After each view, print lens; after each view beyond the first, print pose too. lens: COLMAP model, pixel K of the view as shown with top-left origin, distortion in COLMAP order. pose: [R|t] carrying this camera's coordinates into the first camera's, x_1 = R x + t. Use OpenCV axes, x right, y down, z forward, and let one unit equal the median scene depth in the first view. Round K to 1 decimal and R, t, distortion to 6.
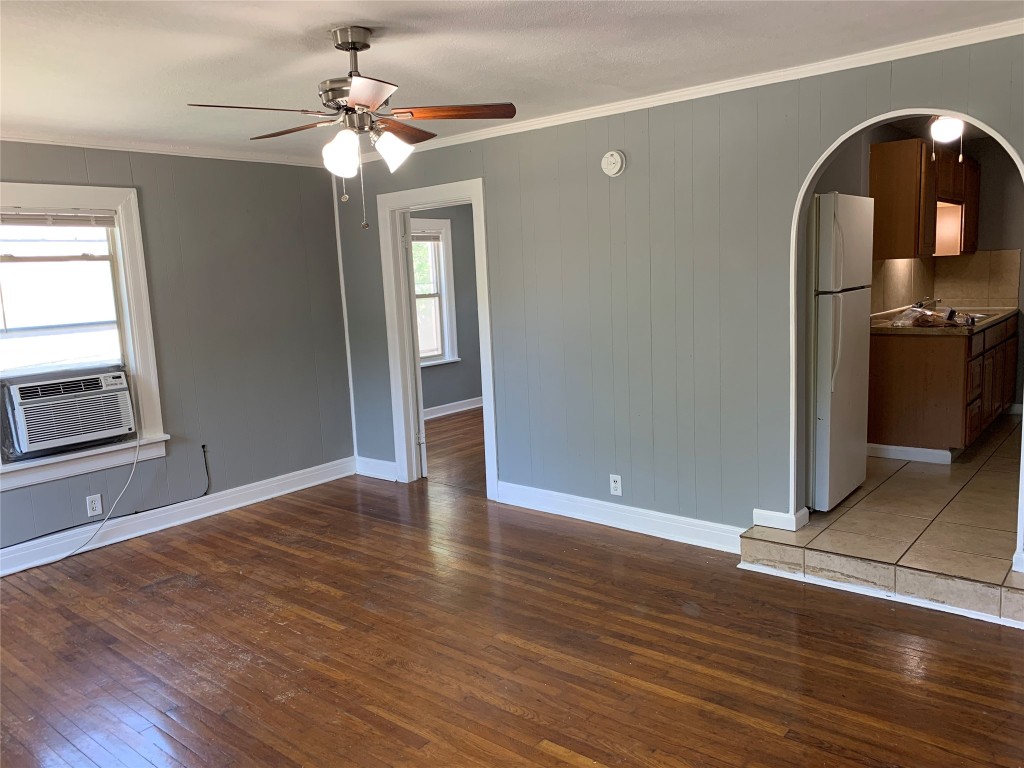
lens RADIAL K [[789.6, 0, 526.8], [0, 789.6, 382.5], [0, 0, 1]] dist [0.088597, -0.128973]
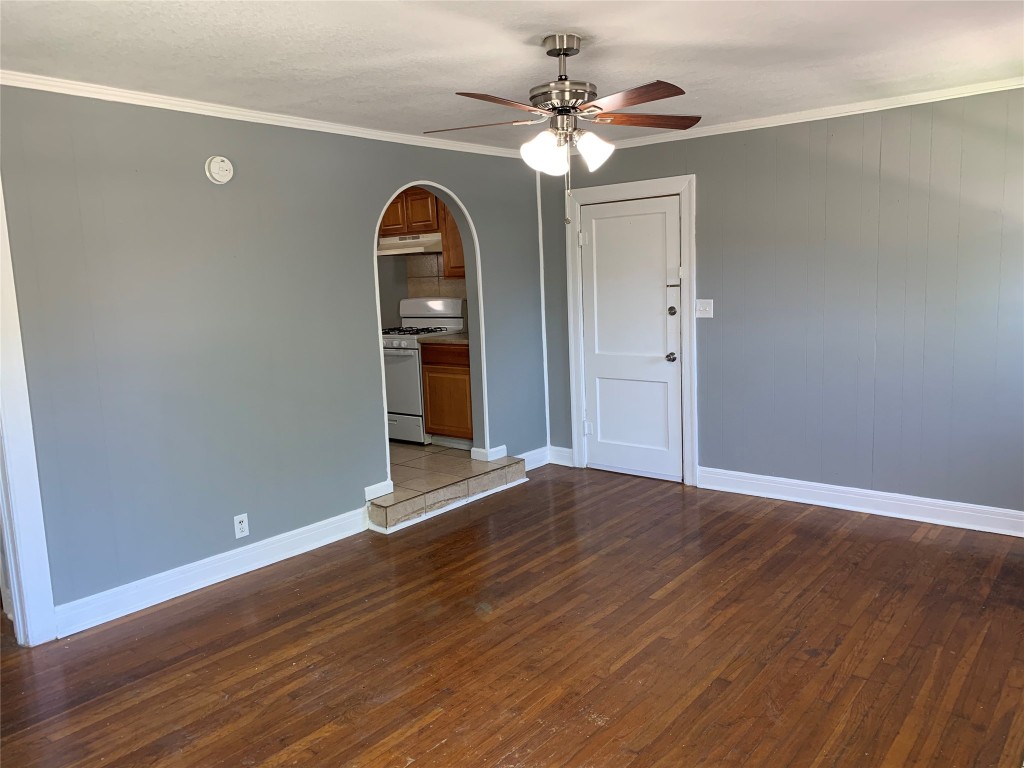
lens RADIAL K [[777.8, 0, 505.0], [0, 777.8, 370.8], [0, 0, 1]] dist [0.095407, -0.124157]
pose [[-0.002090, -0.076170, 0.997093, -0.989836], [0.183018, 0.980224, 0.075265, -0.070629], [-0.983107, 0.182643, 0.011892, 0.866070]]
